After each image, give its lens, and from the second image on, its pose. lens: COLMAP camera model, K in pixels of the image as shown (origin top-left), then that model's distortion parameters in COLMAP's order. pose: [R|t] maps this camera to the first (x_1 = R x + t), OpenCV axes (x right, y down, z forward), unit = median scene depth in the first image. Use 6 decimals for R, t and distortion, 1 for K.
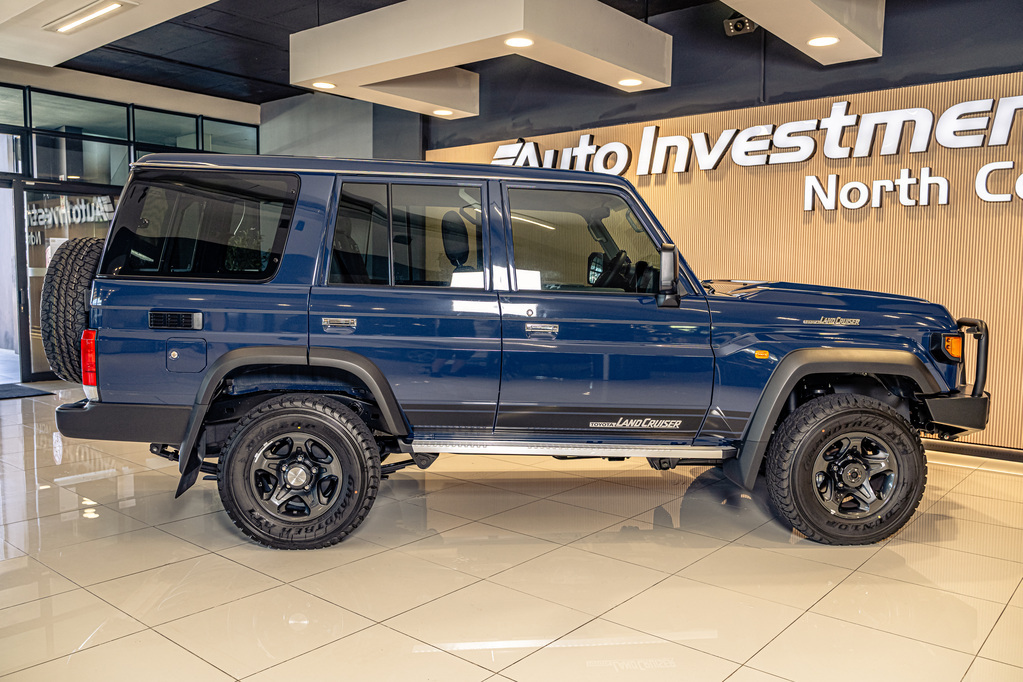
lens RADIAL K [[809.0, 0, 511.5], [0, 809.0, 341.0], [0, 0, 1]] dist [0.001285, -0.009367]
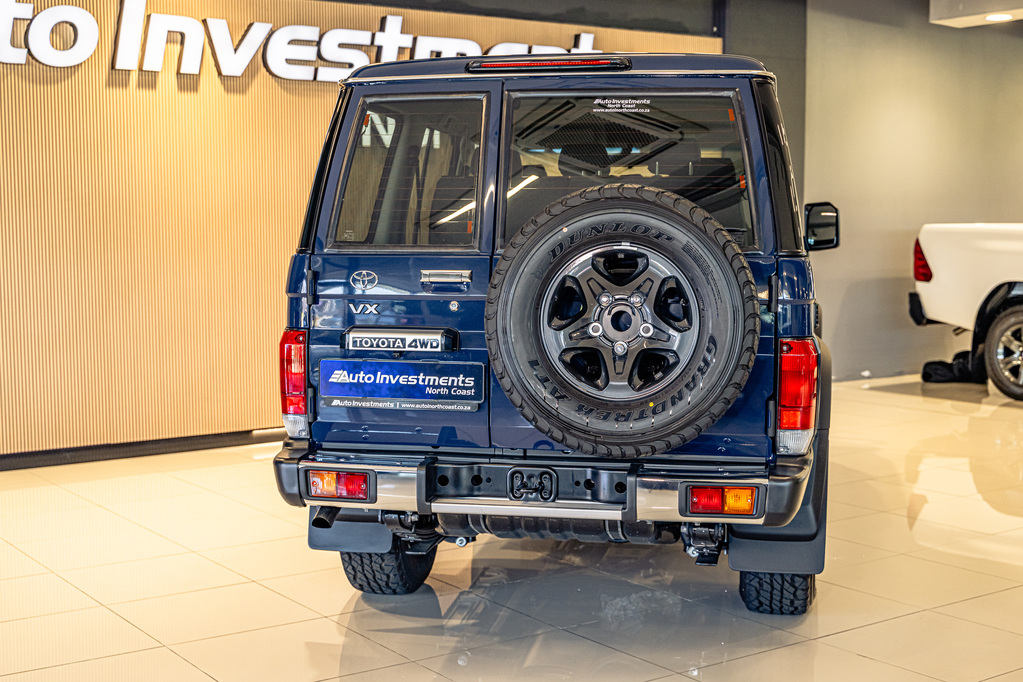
lens RADIAL K [[1388.1, 0, 511.5], [0, 1388.1, 341.0], [0, 0, 1]] dist [-0.004897, 0.034259]
pose [[0.248710, -0.094238, 0.963983, -0.954461], [0.086410, 0.993446, 0.074824, -0.066250], [-0.964716, 0.064688, 0.255223, 0.560563]]
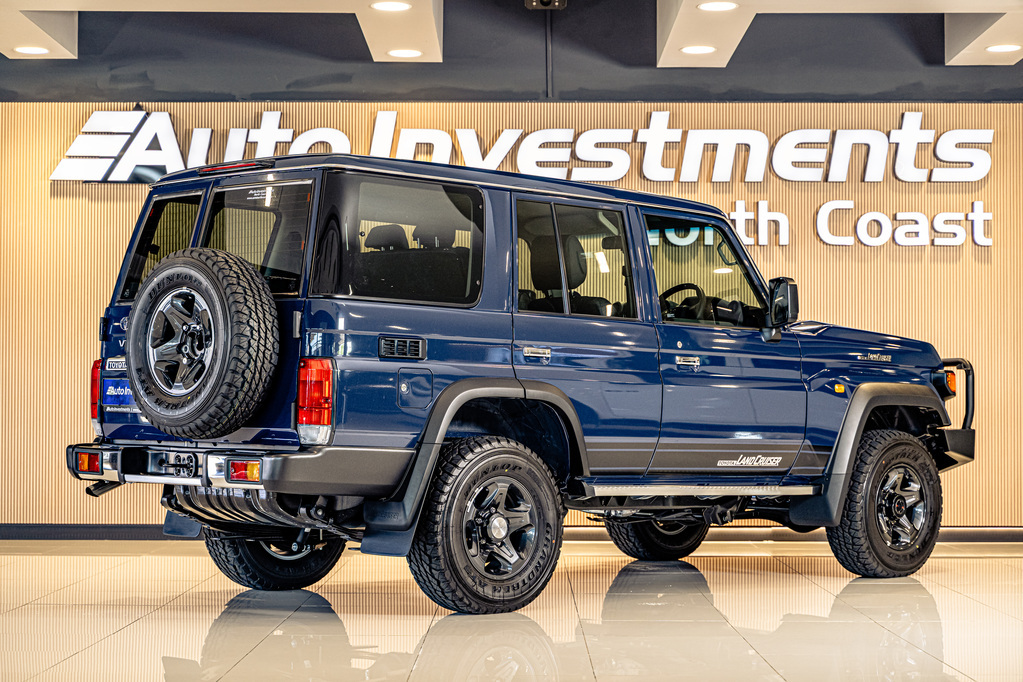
lens RADIAL K [[2152.6, 0, 511.5], [0, 2152.6, 341.0], [0, 0, 1]] dist [-0.002678, -0.323426]
pose [[0.765673, 0.011473, 0.643128, -1.074655], [0.056723, 0.994741, -0.085277, 0.101124], [-0.640725, 0.101775, 0.760995, -0.494022]]
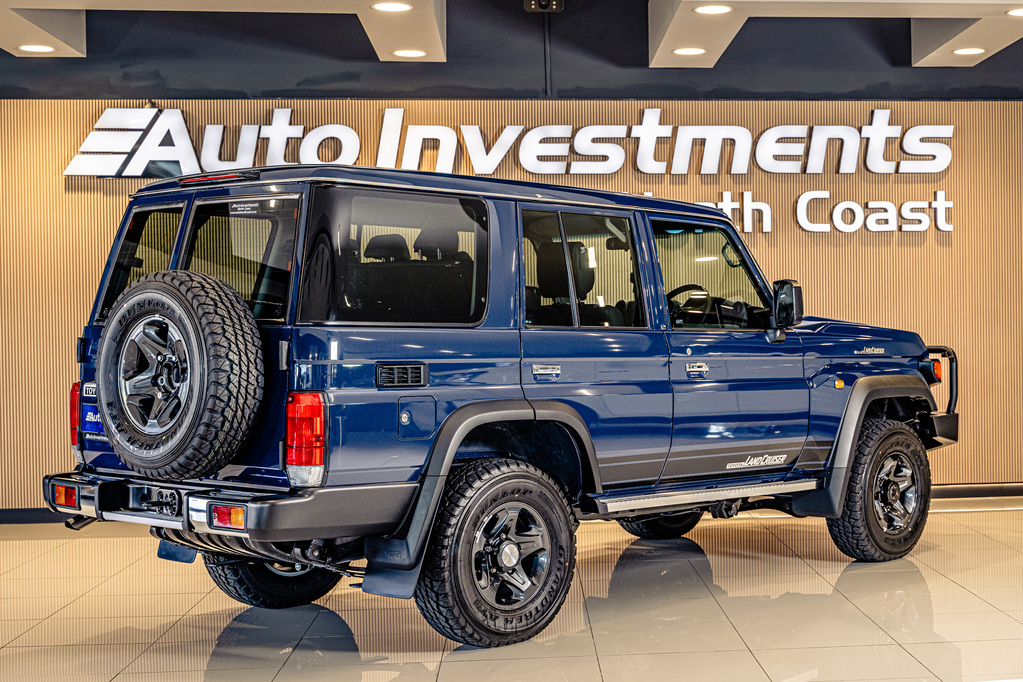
lens RADIAL K [[1627.8, 0, 718.5], [0, 1627.8, 345.8], [0, 0, 1]] dist [-0.006319, -0.019298]
pose [[0.678861, -0.031010, 0.733611, -0.826349], [0.078170, 0.996482, -0.030215, 0.011208], [-0.730094, 0.077859, 0.678897, -0.199309]]
